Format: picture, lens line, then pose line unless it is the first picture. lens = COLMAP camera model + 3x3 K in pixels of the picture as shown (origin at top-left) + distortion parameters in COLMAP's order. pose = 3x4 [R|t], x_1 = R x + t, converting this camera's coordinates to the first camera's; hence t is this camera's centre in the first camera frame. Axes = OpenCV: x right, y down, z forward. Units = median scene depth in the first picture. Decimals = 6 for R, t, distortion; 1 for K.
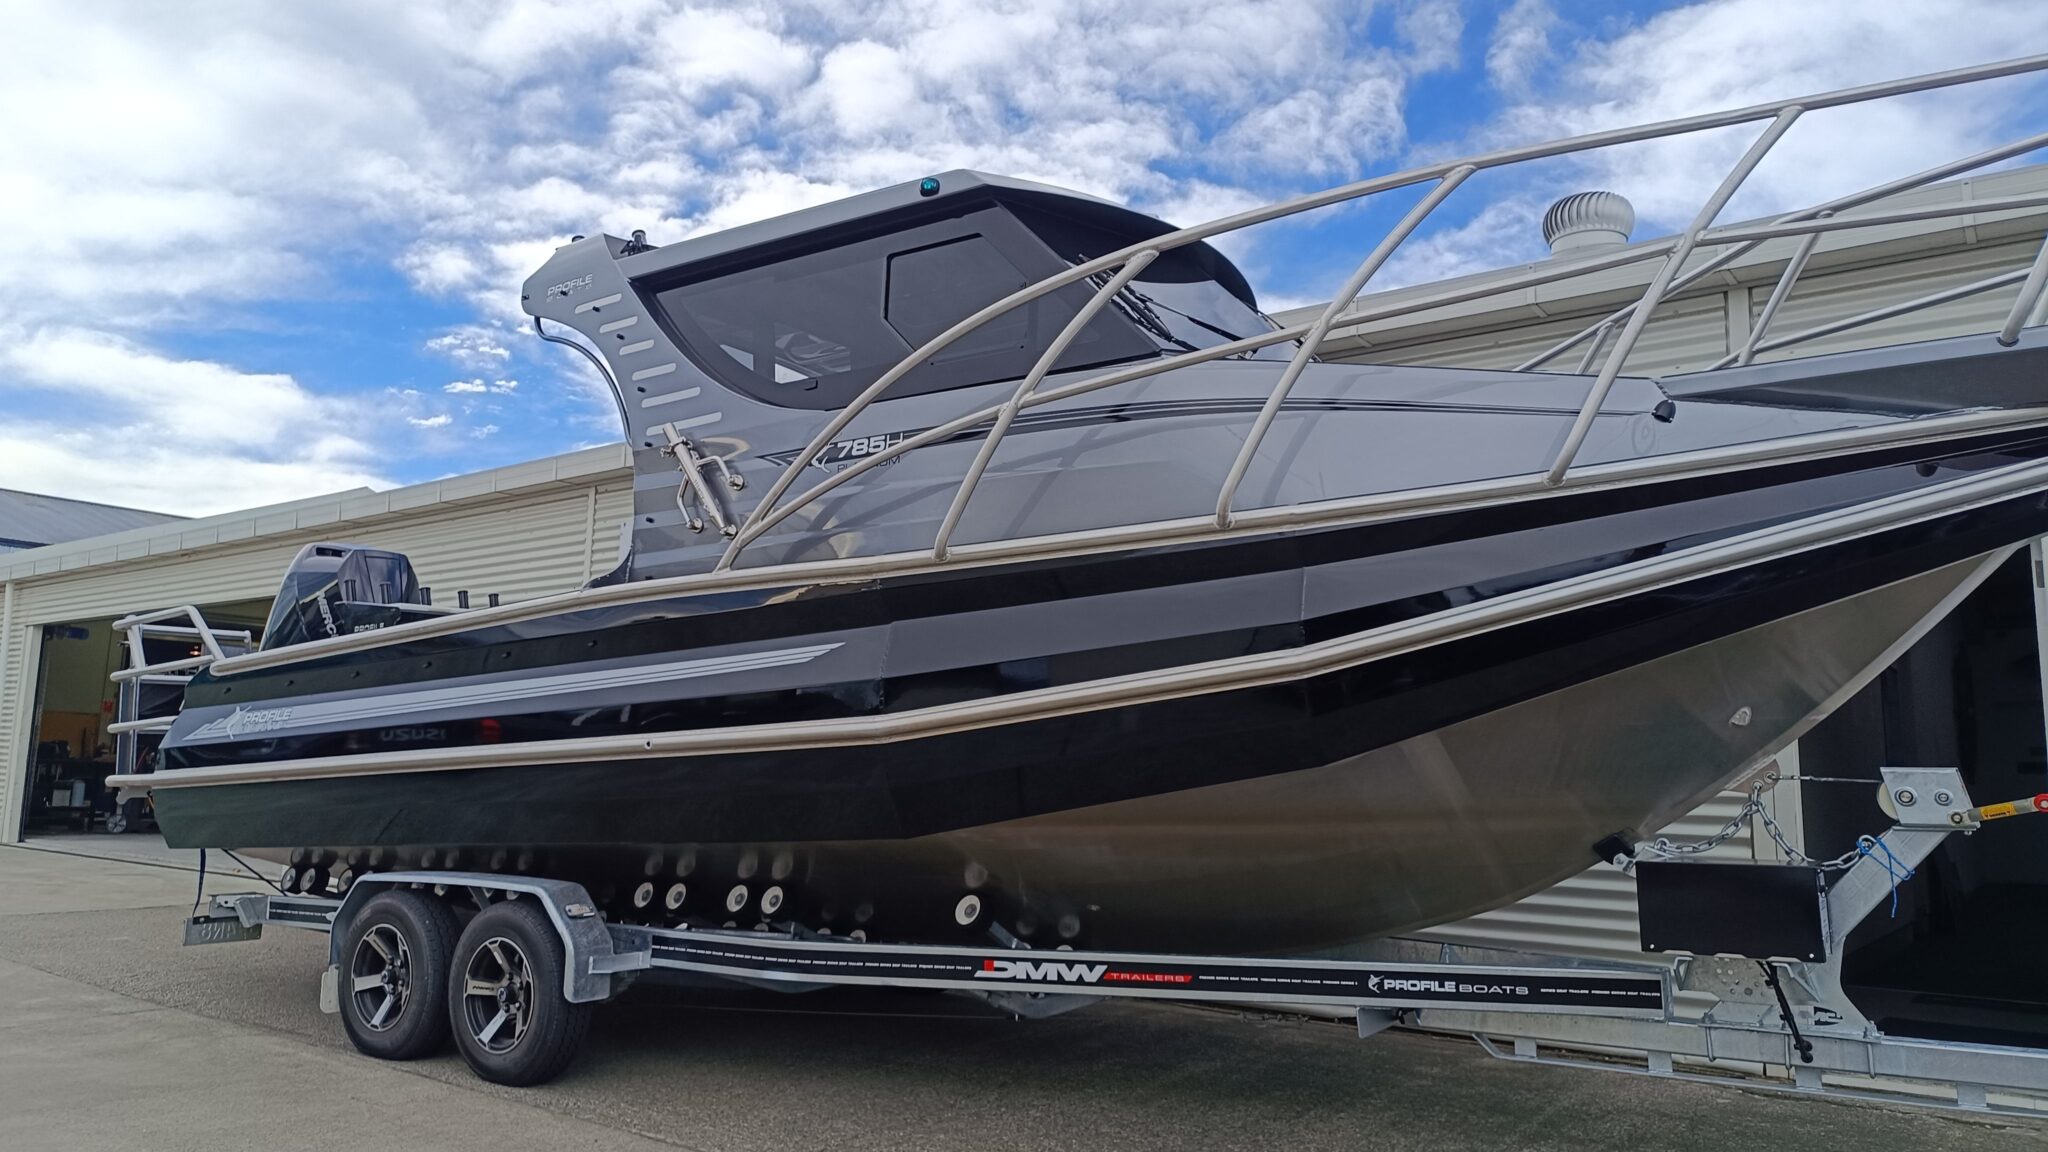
lens RADIAL K [[1412.5, 0, 1008.8], [0, 1412.5, 565.6], [0, 0, 1]] dist [0.023223, -0.021794]
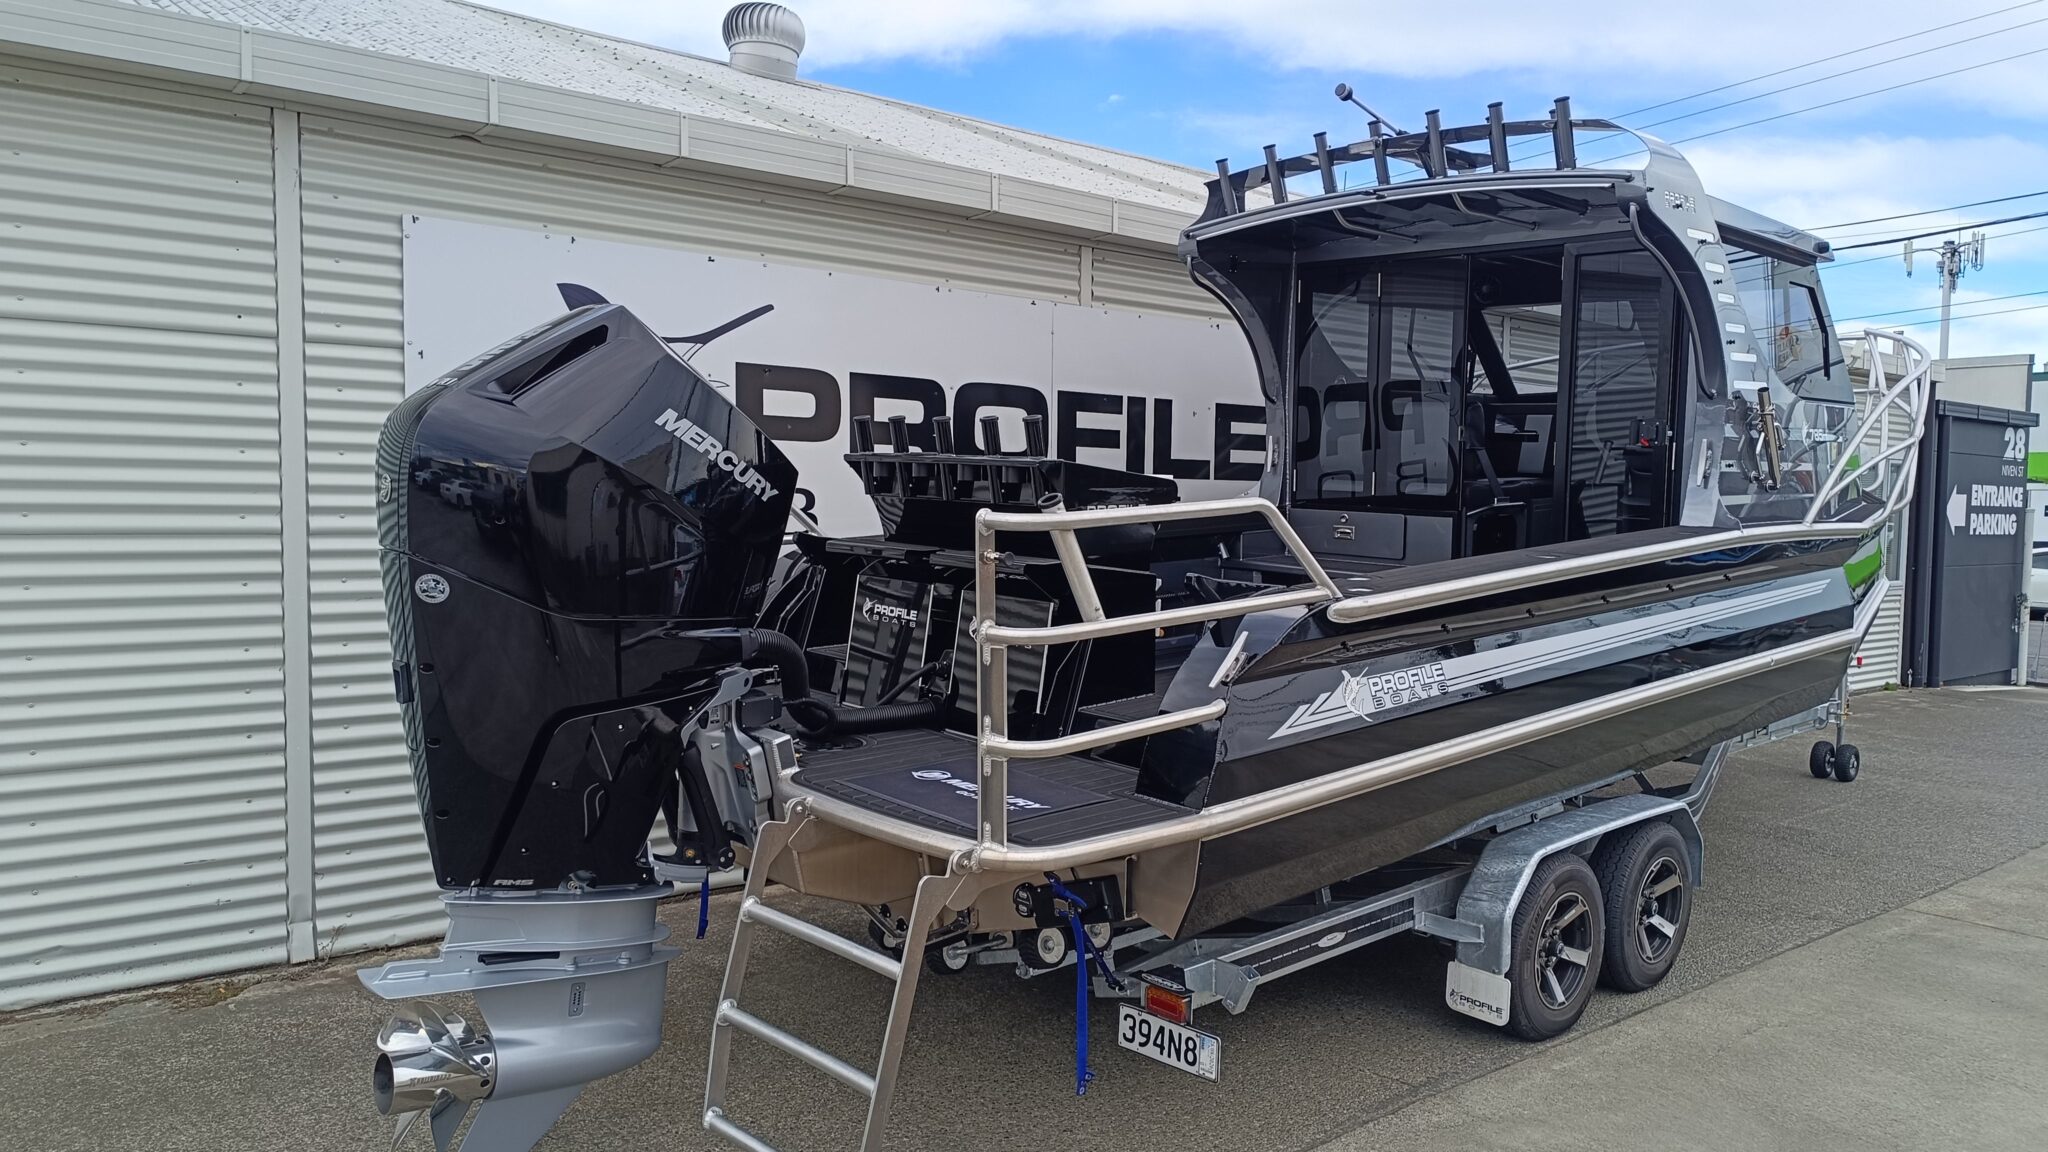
lens RADIAL K [[1412.5, 0, 1065.2], [0, 1412.5, 576.4], [0, 0, 1]] dist [0.023223, -0.021794]
pose [[0.216997, -0.073137, 0.973429, -1.637190], [-0.154757, 0.982001, 0.108280, 0.016026], [-0.963827, -0.174141, 0.201773, 1.406847]]
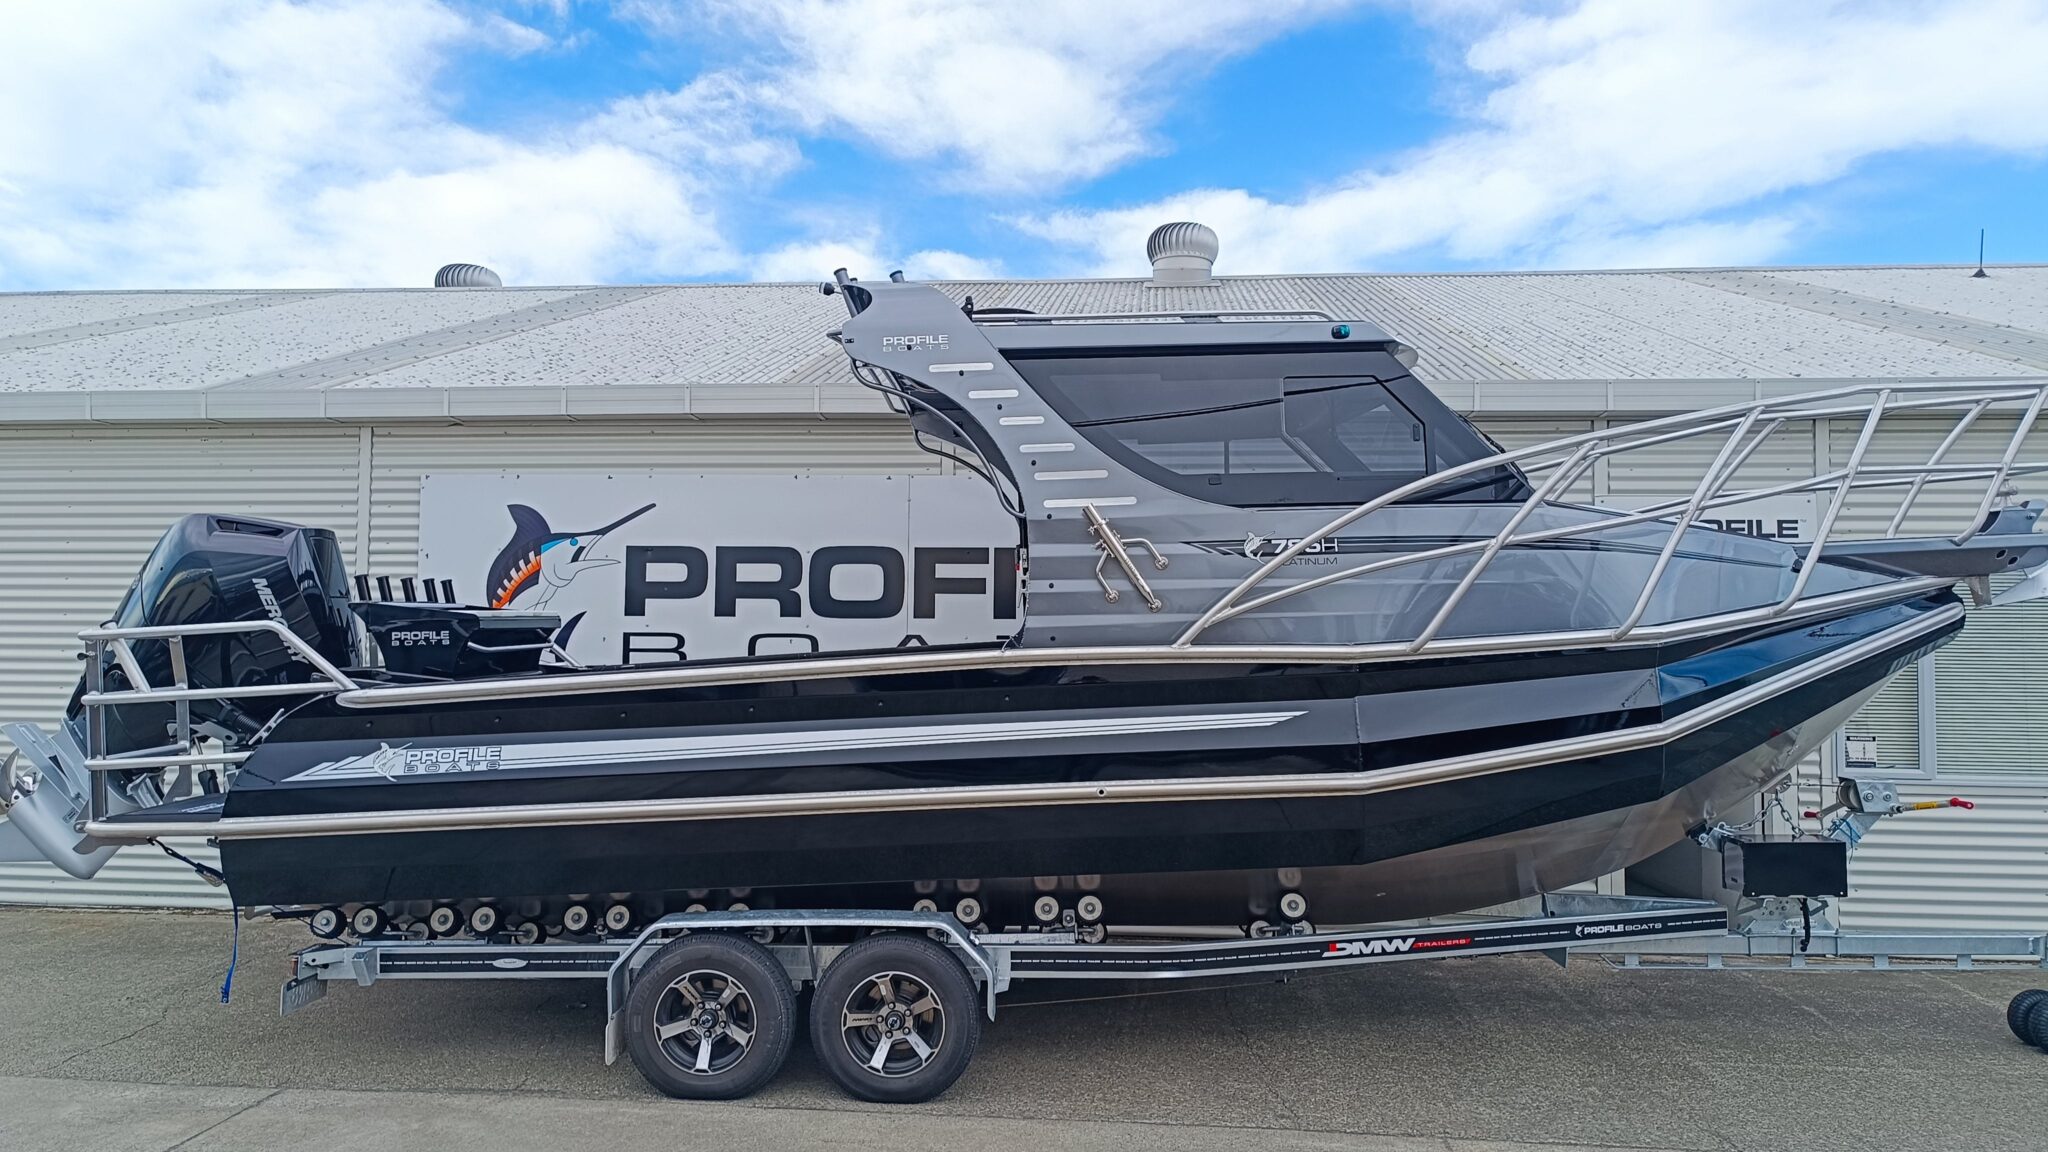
lens RADIAL K [[1412.5, 0, 1008.7], [0, 1412.5, 593.9], [0, 0, 1]] dist [0.023223, -0.021794]
pose [[0.845900, 0.009093, 0.533264, -0.958353], [-0.068274, 0.993475, 0.091362, -0.137348], [-0.528953, -0.113691, 0.841001, 0.102358]]
